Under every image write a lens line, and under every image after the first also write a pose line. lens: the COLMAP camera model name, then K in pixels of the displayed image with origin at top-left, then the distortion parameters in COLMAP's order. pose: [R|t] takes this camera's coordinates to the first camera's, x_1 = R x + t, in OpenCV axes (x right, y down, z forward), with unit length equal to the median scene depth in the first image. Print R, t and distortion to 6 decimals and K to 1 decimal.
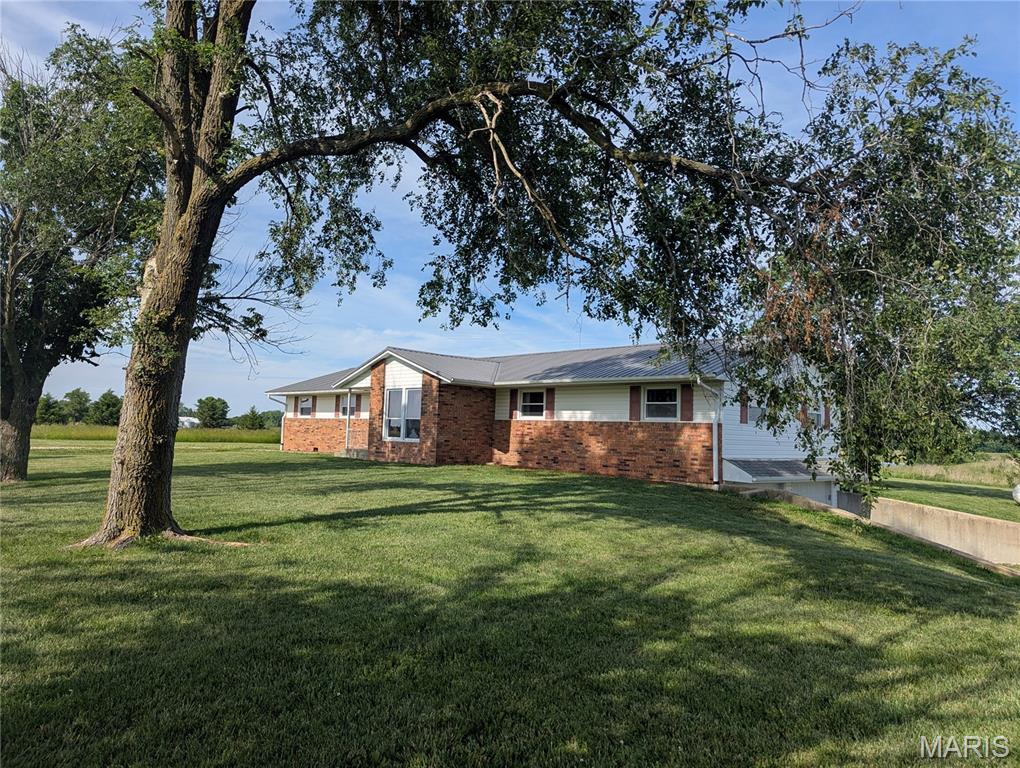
lens RADIAL K [[779.4, 0, 513.8], [0, 779.4, 385.2], [0, 0, 1]] dist [0.045843, -0.004608]
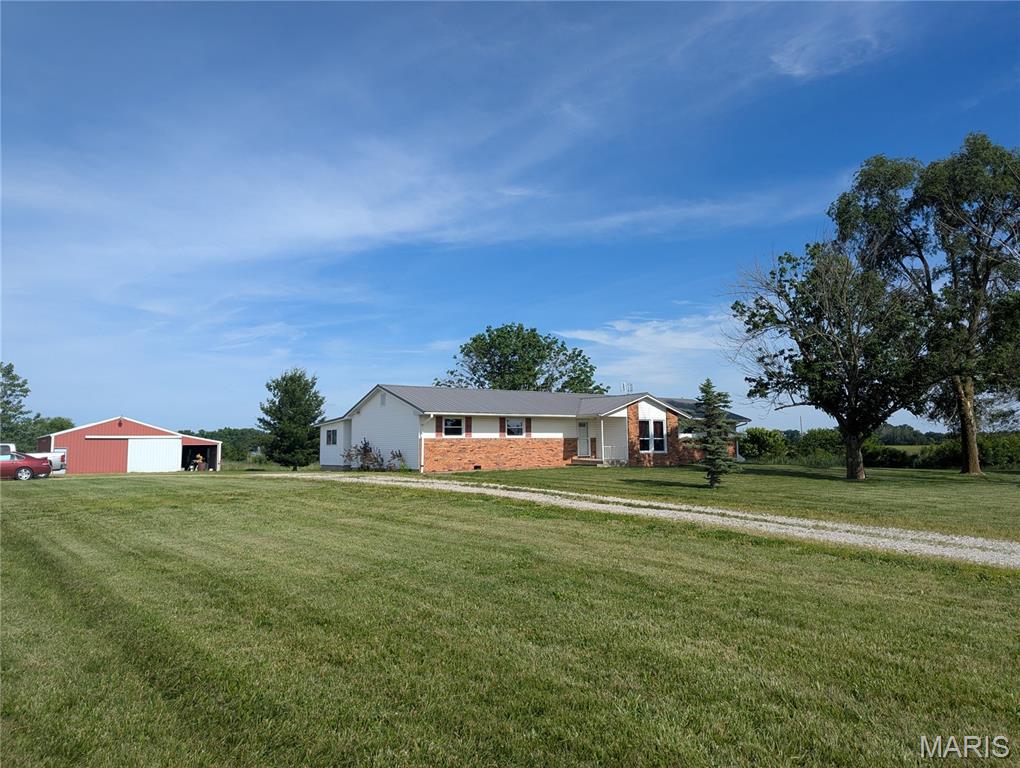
lens RADIAL K [[779.4, 0, 520.4], [0, 779.4, 344.7], [0, 0, 1]] dist [0.045843, -0.004608]
pose [[0.148529, 0.095069, 0.984328, -1.437890], [-0.051838, 0.994748, -0.088253, 0.004863], [-0.987548, -0.037918, 0.152677, 0.827874]]
